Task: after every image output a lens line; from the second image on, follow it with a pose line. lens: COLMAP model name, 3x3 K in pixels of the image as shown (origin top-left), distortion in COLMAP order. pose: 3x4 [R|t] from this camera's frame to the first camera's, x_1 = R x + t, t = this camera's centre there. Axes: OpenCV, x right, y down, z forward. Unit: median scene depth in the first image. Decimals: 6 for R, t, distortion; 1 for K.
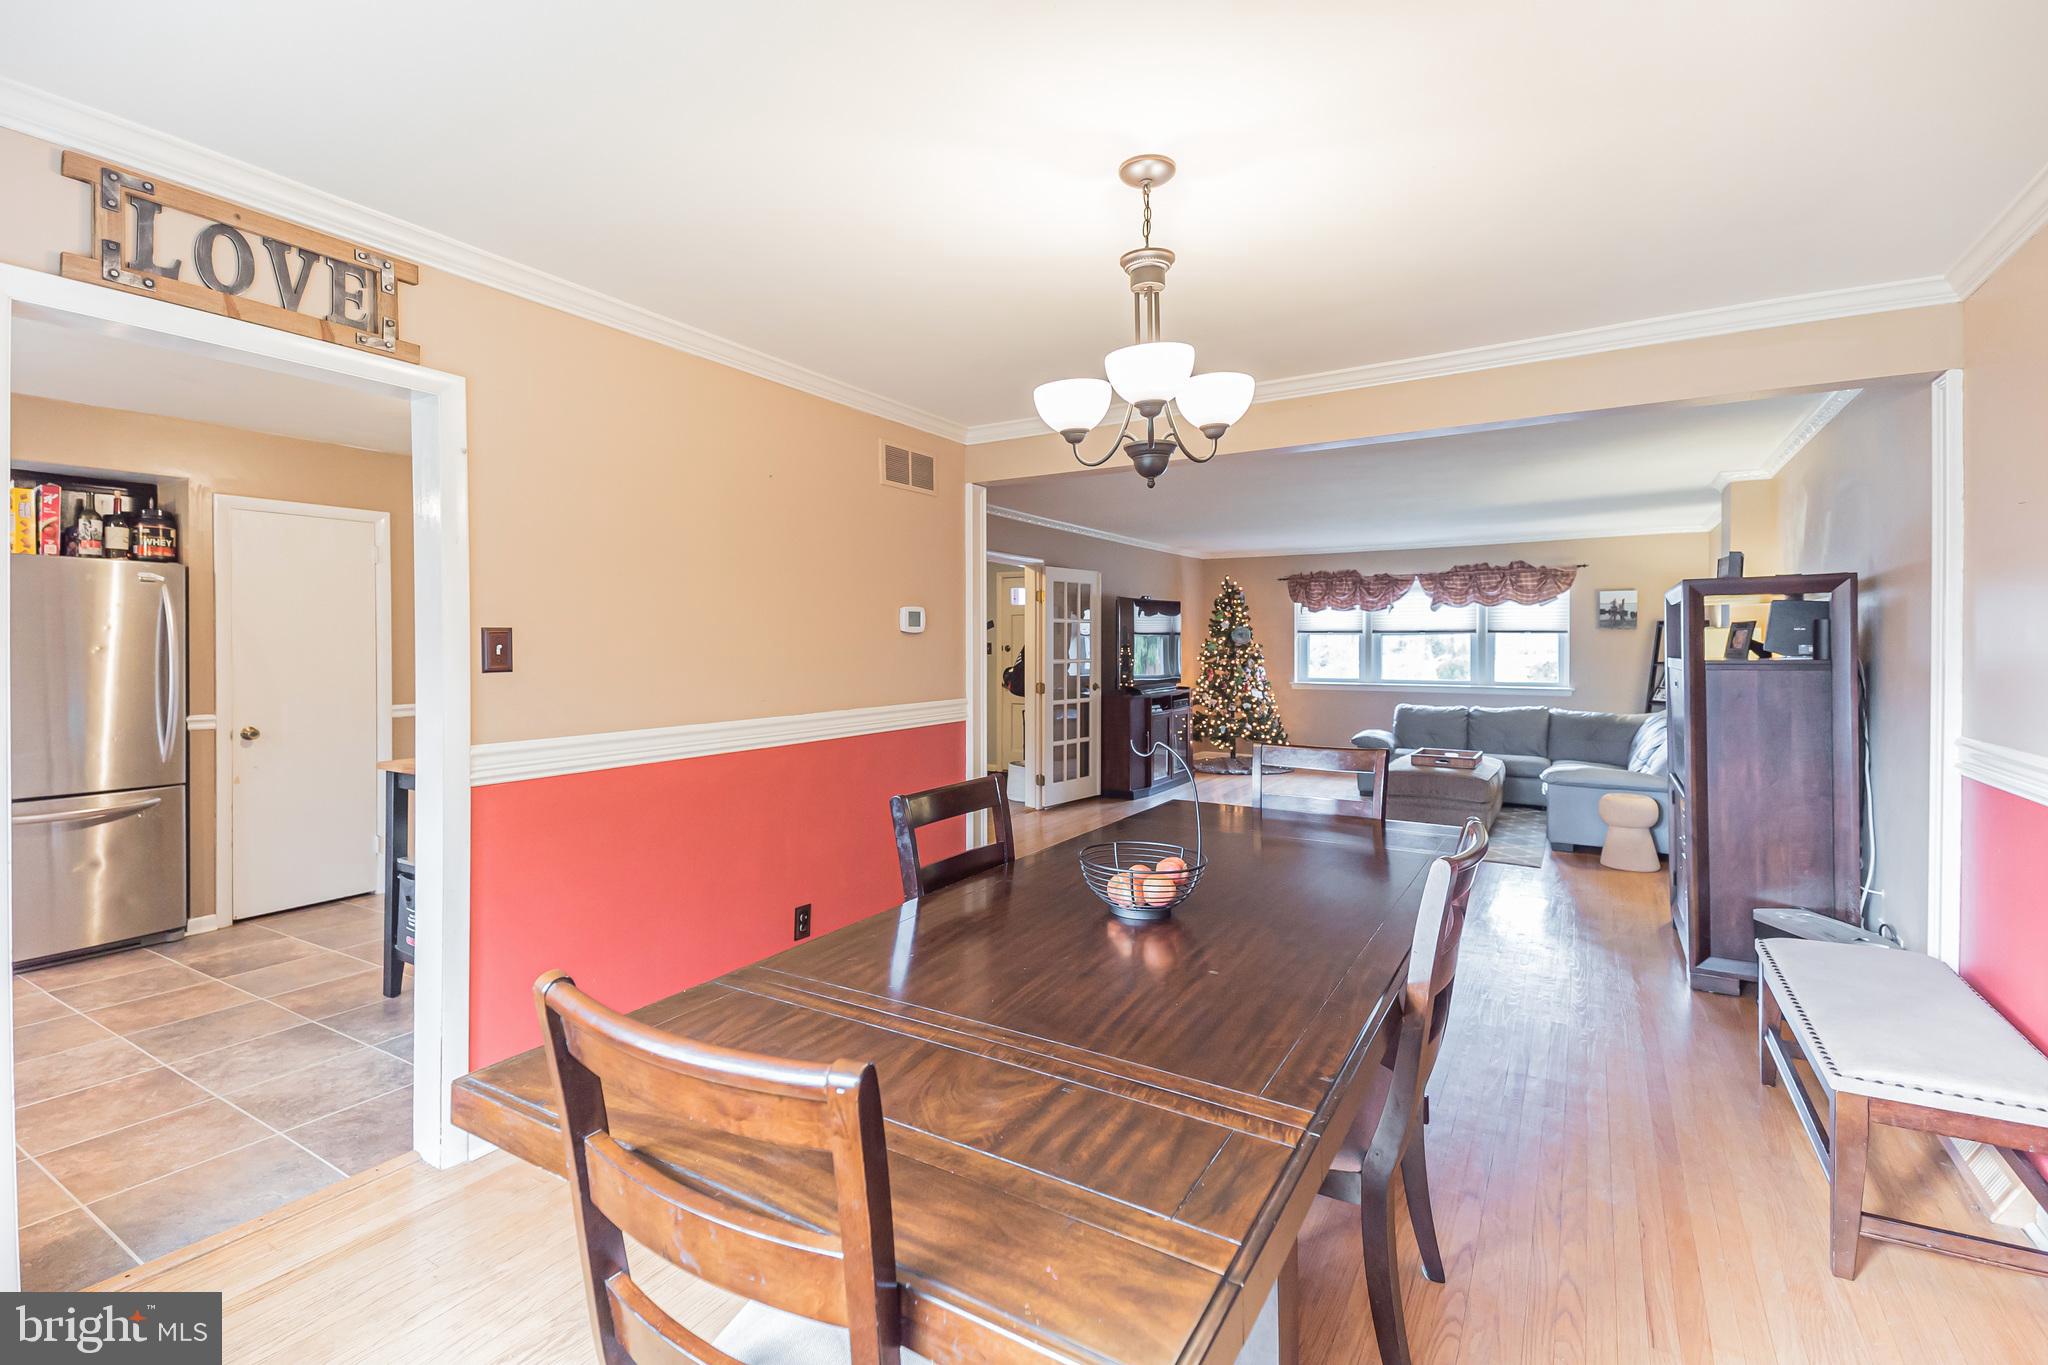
lens RADIAL K [[899.9, 0, 1019.7], [0, 899.9, 643.9], [0, 0, 1]] dist [-0.000559, -0.000058]
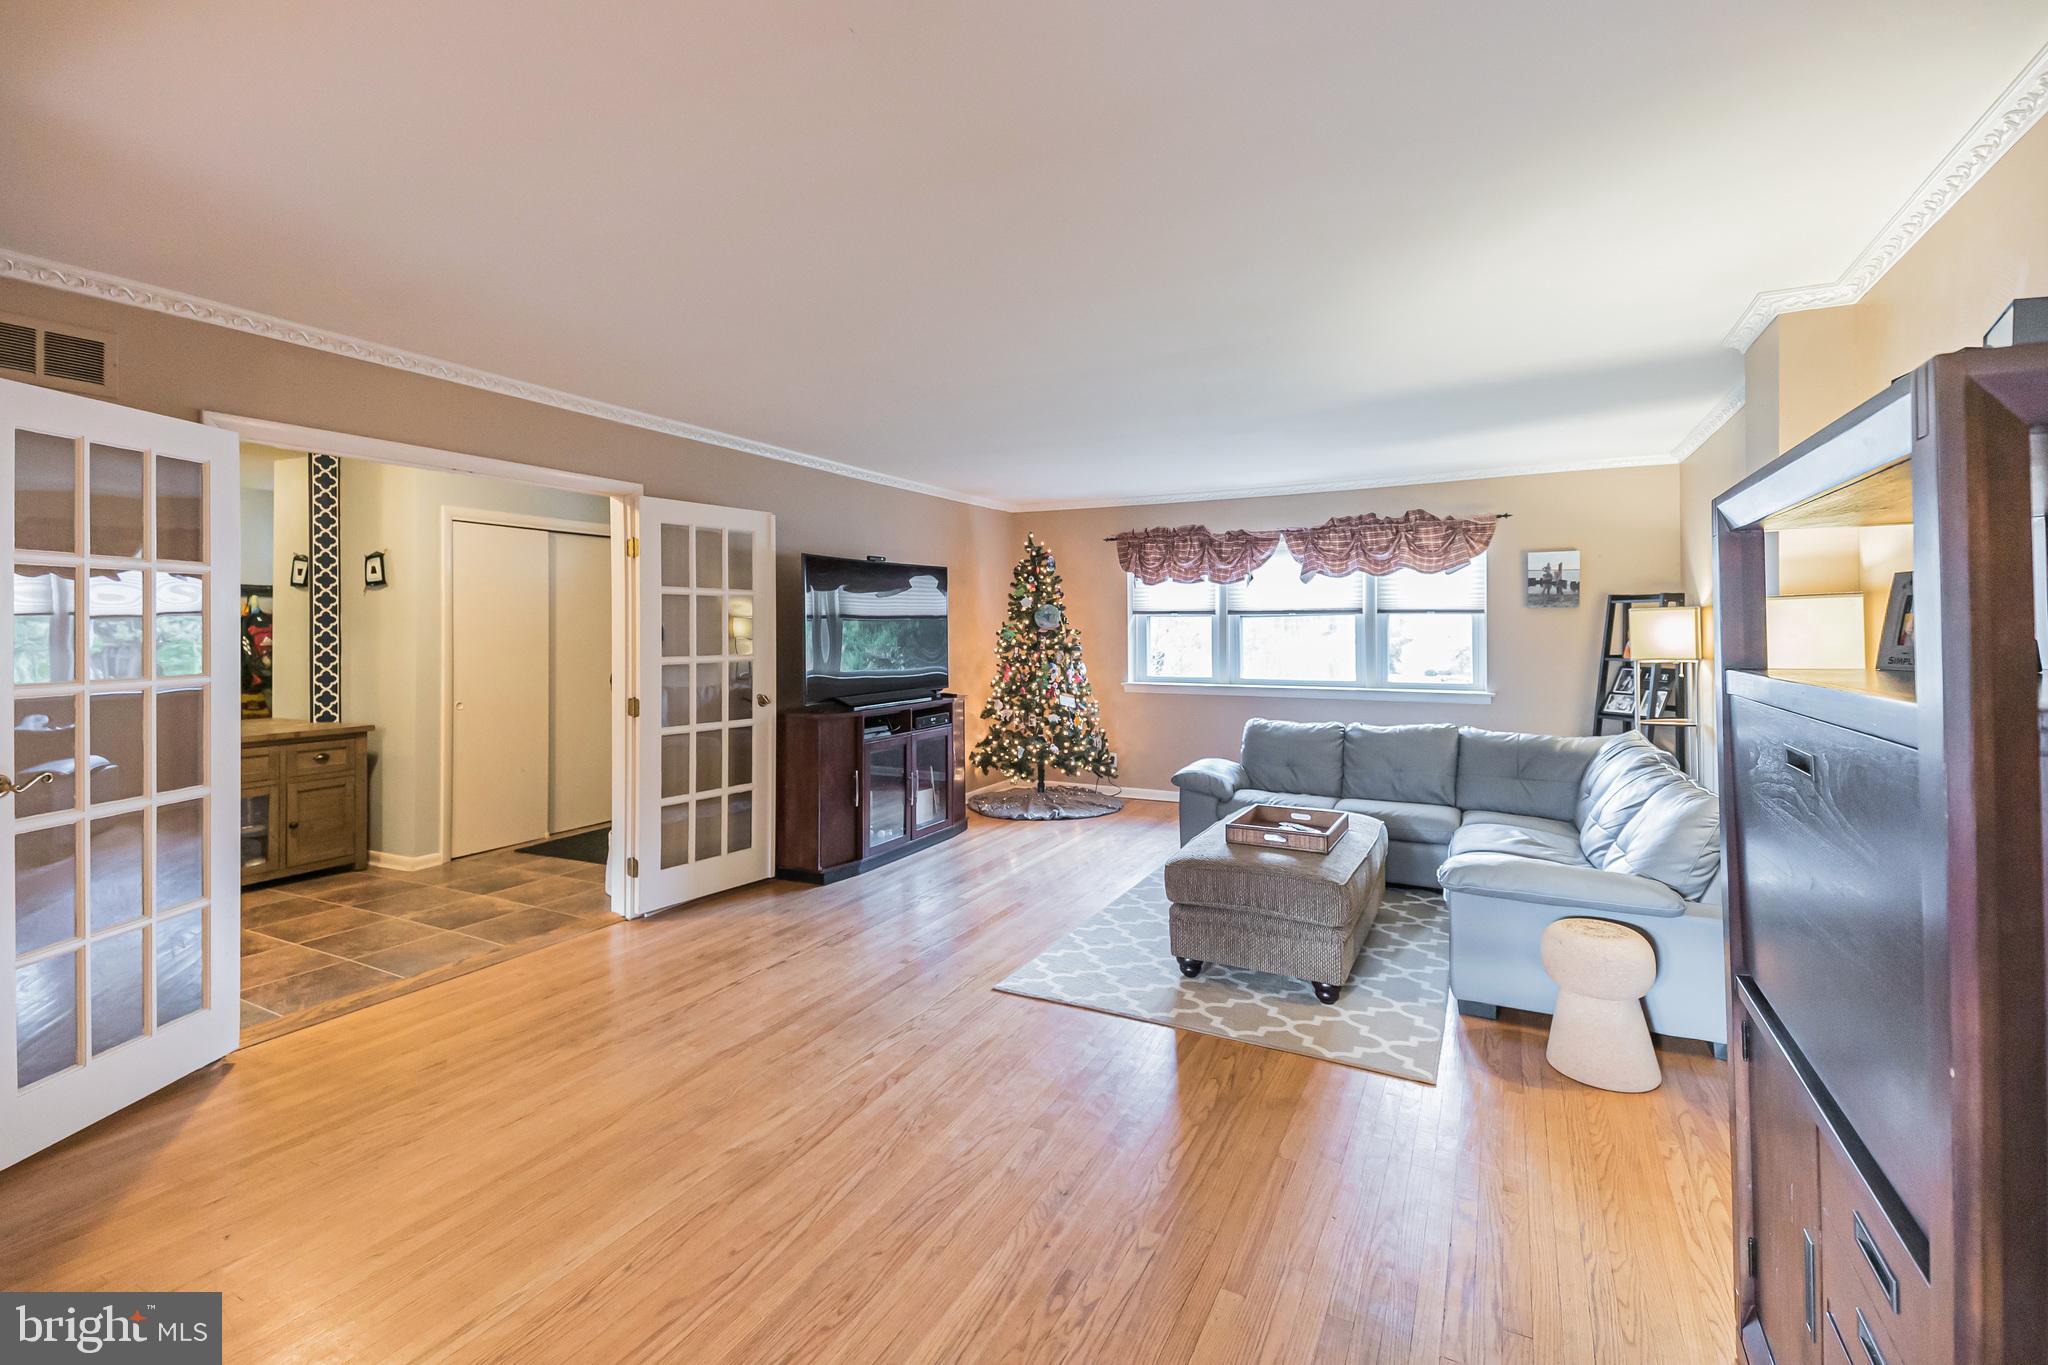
lens RADIAL K [[1026.7, 0, 1031.1], [0, 1026.7, 615.1], [0, 0, 1]] dist [0.029073, -0.000191]
pose [[0.991193, -0.000001, 0.132424, 0.153618], [0.001868, 0.999901, -0.013974, -0.000154], [-0.132411, 0.014098, 0.991095, 0.251012]]
